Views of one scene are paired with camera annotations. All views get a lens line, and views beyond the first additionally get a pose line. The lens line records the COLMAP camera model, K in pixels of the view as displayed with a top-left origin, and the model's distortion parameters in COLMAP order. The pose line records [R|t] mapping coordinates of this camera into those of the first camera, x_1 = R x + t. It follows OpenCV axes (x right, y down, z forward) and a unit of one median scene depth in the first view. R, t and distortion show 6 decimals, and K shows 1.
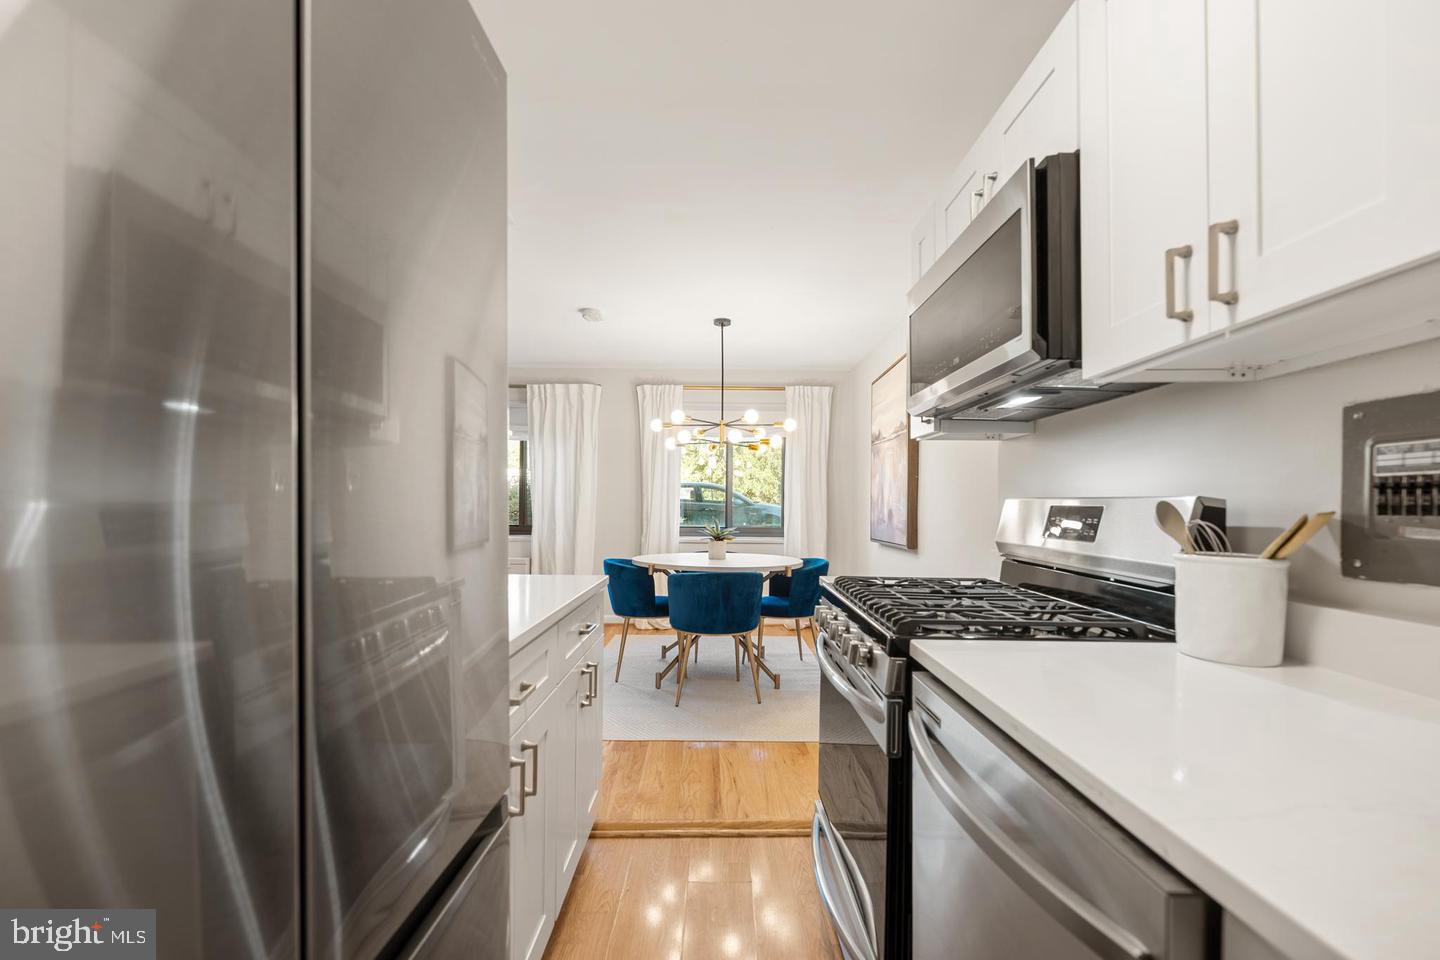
lens RADIAL K [[584.1, 0, 703.5], [0, 584.1, 507.9], [0, 0, 1]] dist [0.000581, 0.000419]
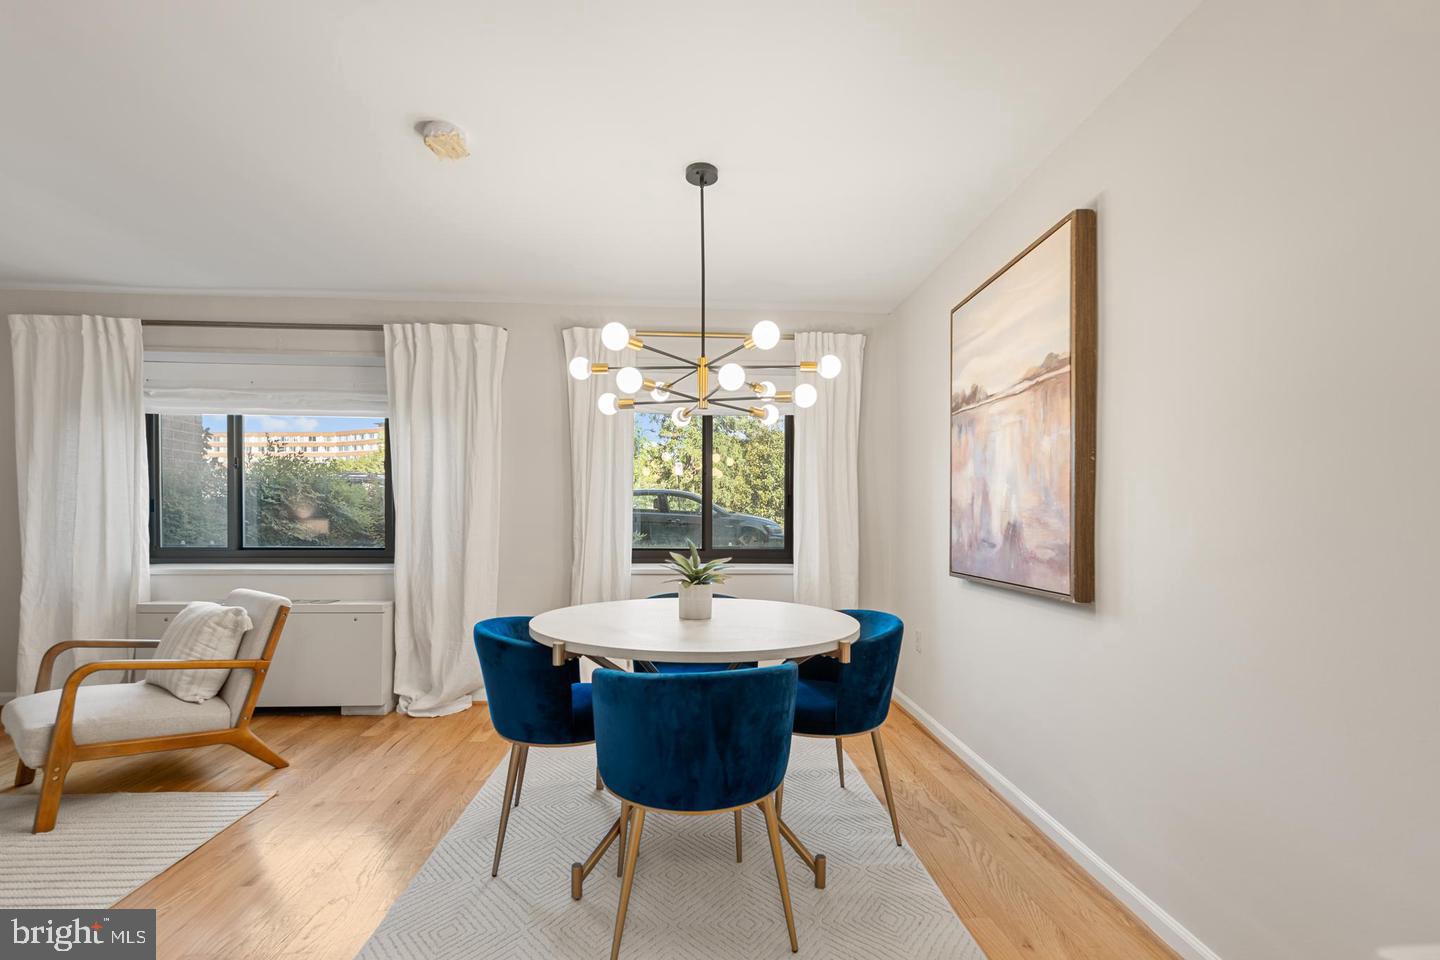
lens RADIAL K [[605.1, 0, 715.6], [0, 605.1, 514.3], [0, 0, 1]] dist [0.000637, 0.000194]
pose [[0.997117, -0.005544, 0.075678, 0.000487], [0.006115, 0.999955, -0.007318, -0.002804], [-0.075634, 0.007760, 0.997105, 0.423249]]
